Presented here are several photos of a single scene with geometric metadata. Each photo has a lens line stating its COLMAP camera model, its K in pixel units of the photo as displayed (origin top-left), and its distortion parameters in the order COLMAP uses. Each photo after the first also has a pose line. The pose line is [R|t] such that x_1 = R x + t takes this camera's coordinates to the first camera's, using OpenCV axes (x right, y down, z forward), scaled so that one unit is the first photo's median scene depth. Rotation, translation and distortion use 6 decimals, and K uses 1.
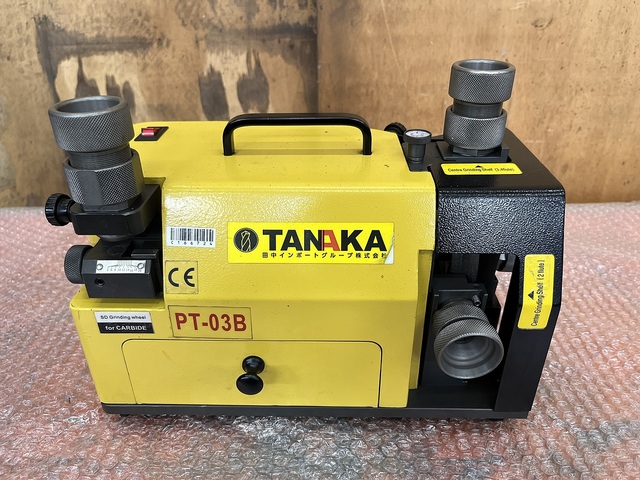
lens RADIAL K [[491.5, 0, 320.0], [0, 491.5, 240.0], [0, 0, 1]] dist [0.040358, -0.092358]
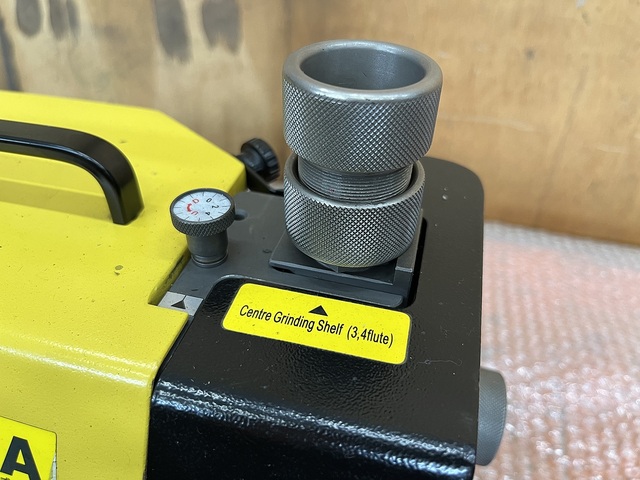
lens RADIAL K [[500.9, 0, 320.0], [0, 500.9, 240.0], [0, 0, 1]] dist [0.045339, -0.119165]
pose [[0.975608, 0.165950, -0.143700, 0.197261], [-0.143090, 0.977176, 0.157010, -0.144816], [0.166476, -0.132618, 0.977087, 0.310499]]
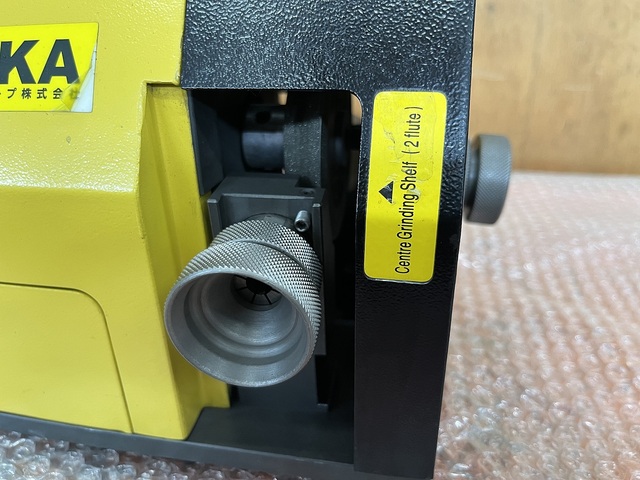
lens RADIAL K [[500.9, 0, 320.0], [0, 500.9, 240.0], [0, 0, 1]] dist [0.045339, -0.119165]
pose [[0.987441, 0.061115, -0.145691, 0.211076], [-0.068898, 0.996420, -0.048987, 0.085262], [0.142176, 0.058410, 0.988117, 0.281388]]
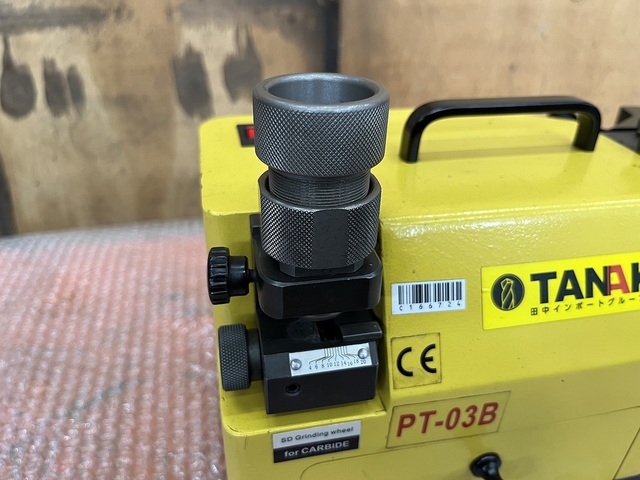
lens RADIAL K [[500.9, 0, 320.0], [0, 500.9, 240.0], [0, 0, 1]] dist [0.045339, -0.119165]
pose [[0.971593, -0.087325, 0.219956, -0.259930], [0.083309, 0.996145, 0.027489, -0.052776], [-0.221508, -0.008383, 0.975122, 0.194752]]
